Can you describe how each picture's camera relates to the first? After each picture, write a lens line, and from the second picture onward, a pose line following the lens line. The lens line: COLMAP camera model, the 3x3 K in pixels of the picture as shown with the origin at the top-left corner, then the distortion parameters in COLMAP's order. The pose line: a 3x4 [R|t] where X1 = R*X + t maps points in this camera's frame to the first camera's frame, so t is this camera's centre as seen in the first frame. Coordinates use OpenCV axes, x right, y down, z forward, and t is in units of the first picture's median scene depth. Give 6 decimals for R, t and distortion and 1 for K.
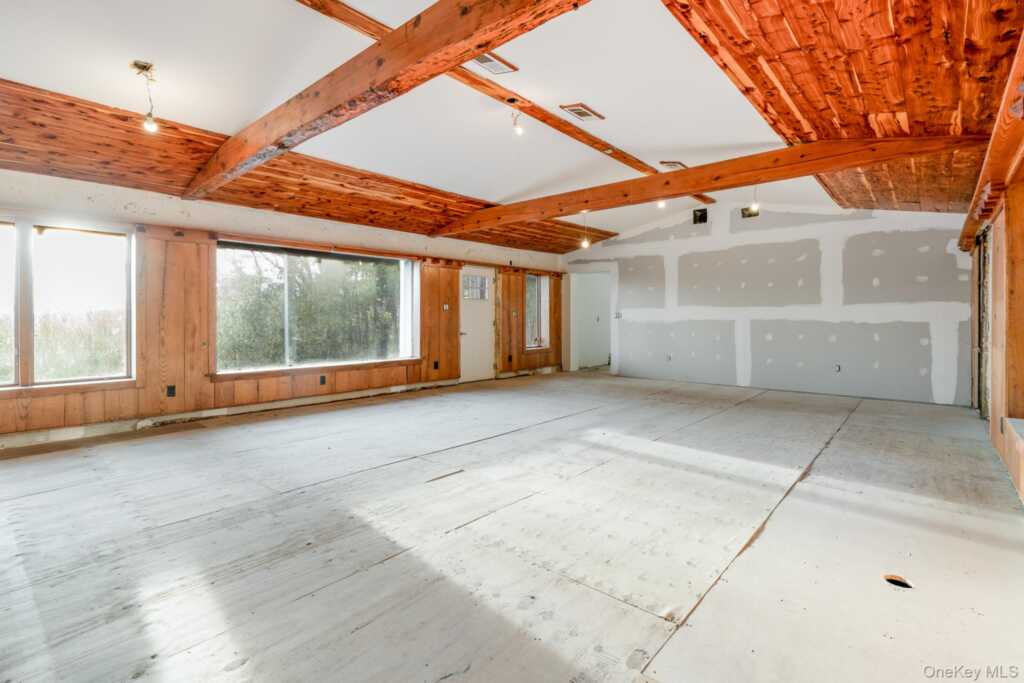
lens RADIAL K [[465.1, 0, 487.2], [0, 465.1, 310.4], [0, 0, 1]] dist [-0.013442, 0.000315]
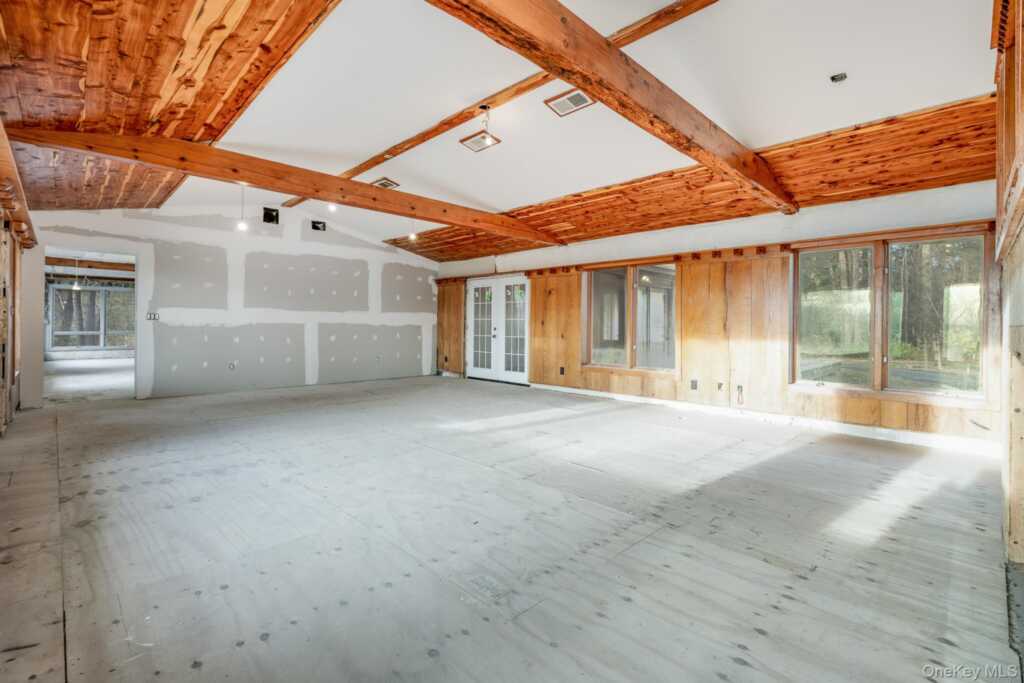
lens RADIAL K [[465.1, 0, 515.1], [0, 465.1, 325.3], [0, 0, 1]] dist [-0.013442, 0.000315]
pose [[0.062013, -0.002432, 0.998072, -0.574176], [-0.025253, 0.999673, 0.004005, 0.010266], [-0.997756, -0.025452, 0.061931, 0.518418]]
